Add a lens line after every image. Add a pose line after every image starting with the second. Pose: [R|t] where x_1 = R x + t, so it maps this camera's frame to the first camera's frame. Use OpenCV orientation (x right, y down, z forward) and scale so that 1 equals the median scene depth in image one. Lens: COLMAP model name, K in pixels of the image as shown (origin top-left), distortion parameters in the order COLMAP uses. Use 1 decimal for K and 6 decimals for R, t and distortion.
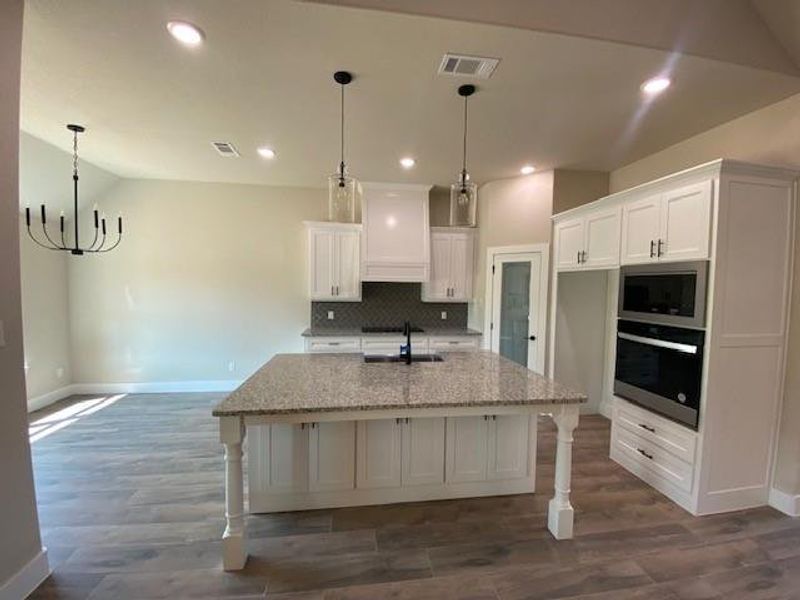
lens RADIAL K [[326.2, 0, 401.8], [0, 326.2, 298.2], [0, 0, 1]] dist [0.042146, -0.031313]
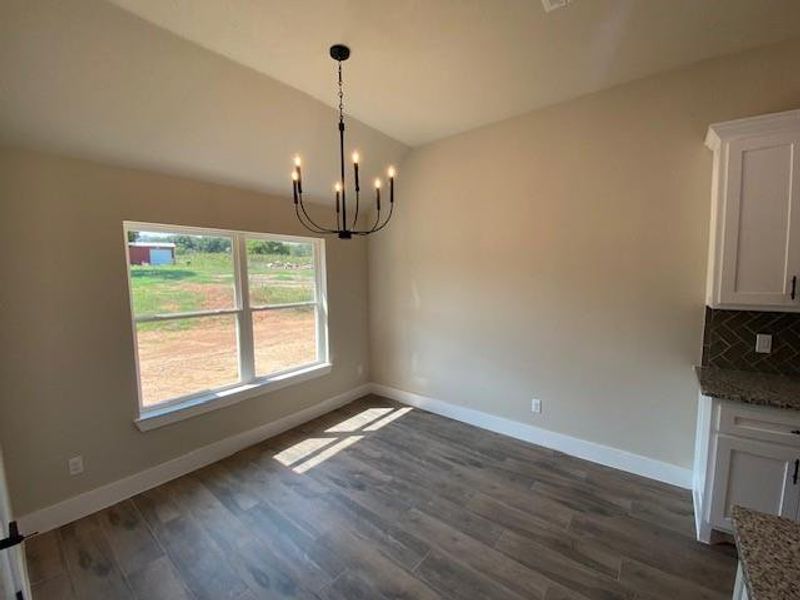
lens RADIAL K [[326.2, 0, 401.8], [0, 326.2, 298.2], [0, 0, 1]] dist [0.042146, -0.031313]
pose [[0.694856, 0.043120, -0.717855, -0.322609], [-0.006679, 0.998545, 0.053515, -0.035779], [0.719118, -0.032391, 0.694133, 0.497739]]
